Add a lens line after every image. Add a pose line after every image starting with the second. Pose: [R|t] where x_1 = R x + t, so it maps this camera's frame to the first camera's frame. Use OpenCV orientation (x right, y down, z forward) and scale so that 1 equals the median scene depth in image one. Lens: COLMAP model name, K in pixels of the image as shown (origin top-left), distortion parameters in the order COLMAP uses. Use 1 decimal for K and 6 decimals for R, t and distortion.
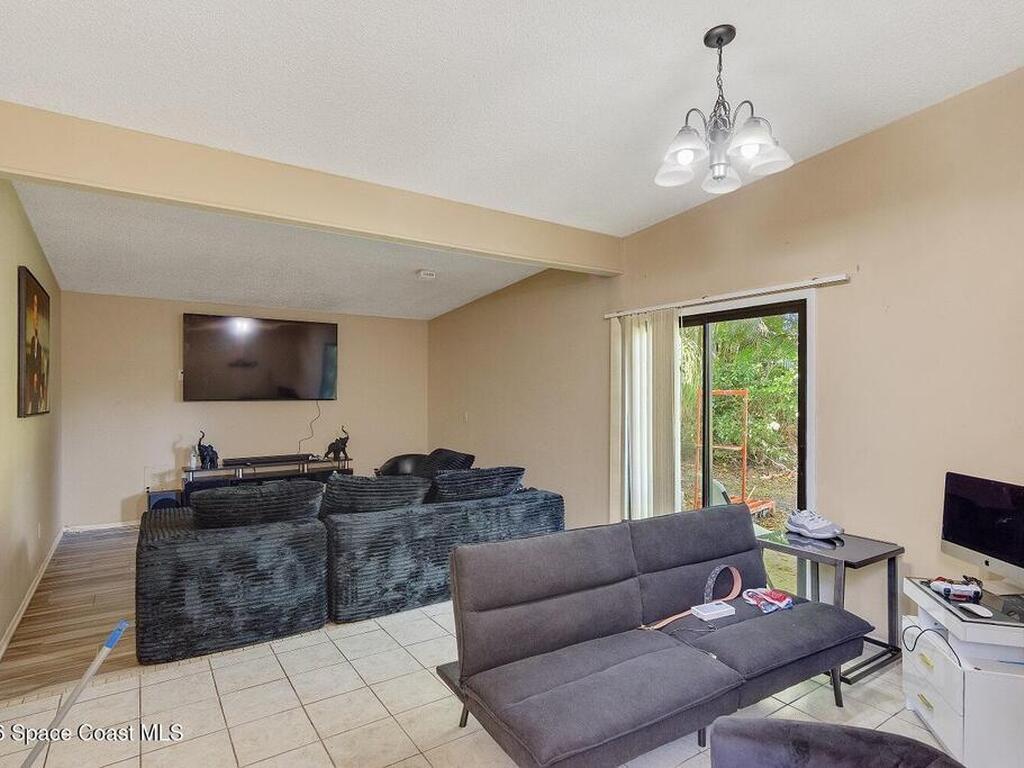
lens RADIAL K [[561.9, 0, 512.0], [0, 561.9, 384.0], [0, 0, 1]] dist [-0.002134, 0.000351]
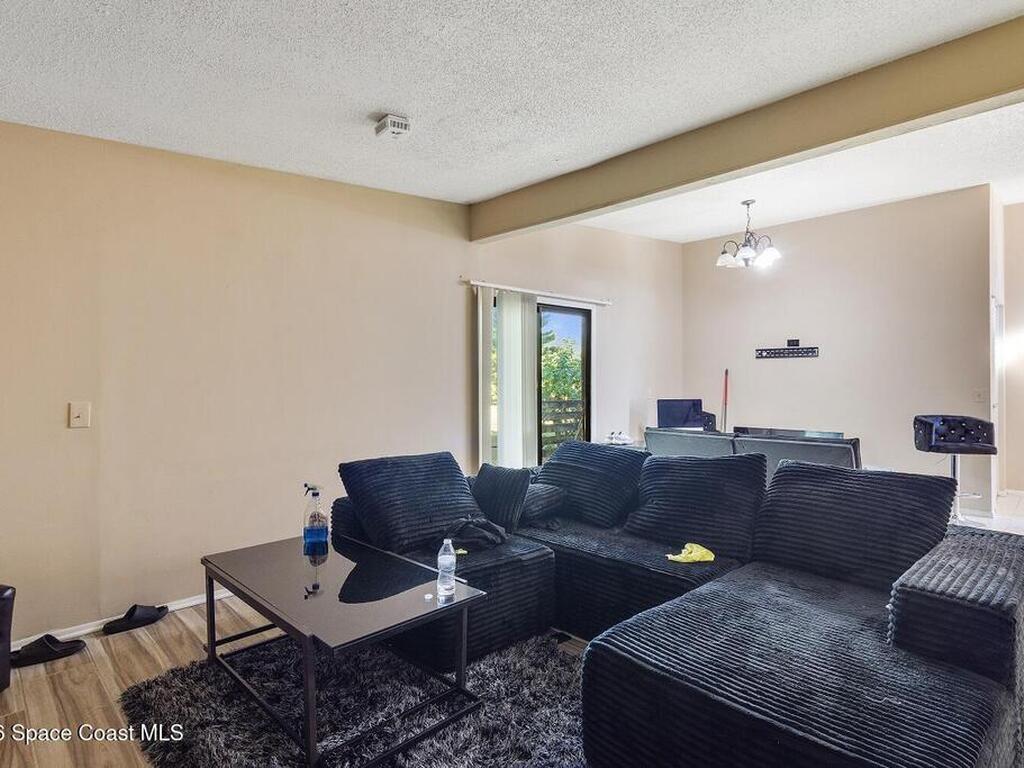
lens RADIAL K [[561.9, 0, 512.0], [0, 561.9, 384.0], [0, 0, 1]] dist [-0.002134, 0.000351]
pose [[-0.181378, -0.014277, 0.983310, -1.191647], [-0.014659, 0.999823, 0.011813, 0.059112], [-0.983304, -0.012272, -0.181555, 1.677239]]
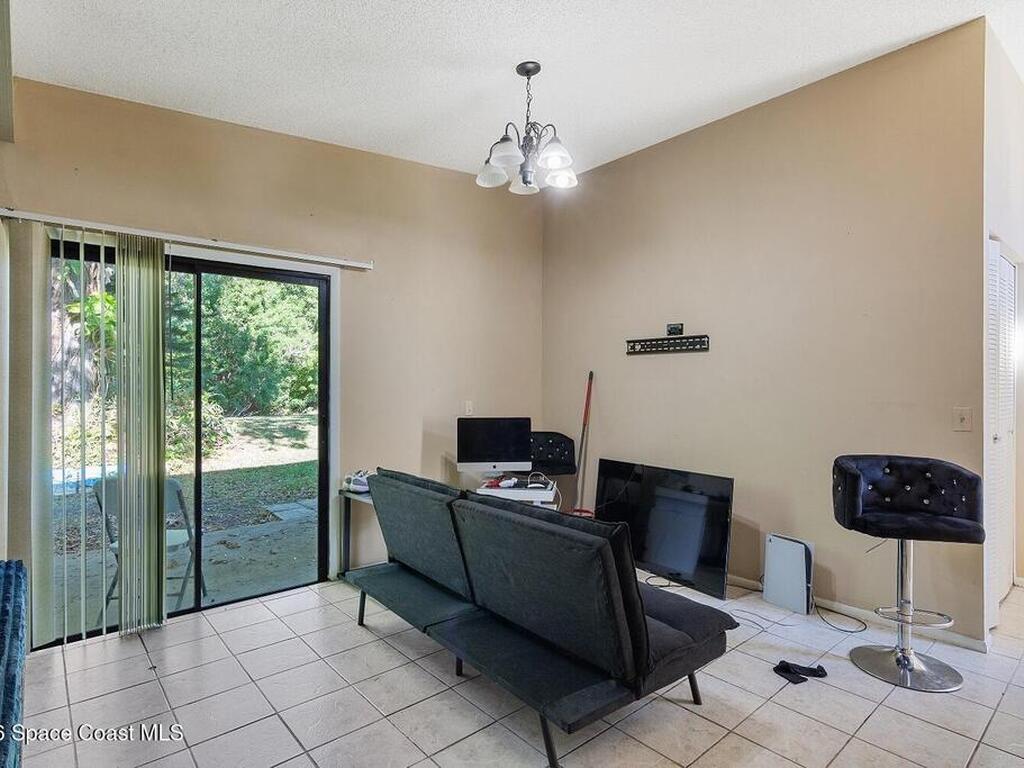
lens RADIAL K [[561.9, 0, 512.0], [0, 561.9, 384.0], [0, 0, 1]] dist [-0.002134, 0.000351]
pose [[-0.127286, -0.004680, 0.991855, -0.618730], [-0.016789, 0.999856, 0.002563, 0.047611], [-0.991724, -0.016326, -0.127346, 0.863990]]
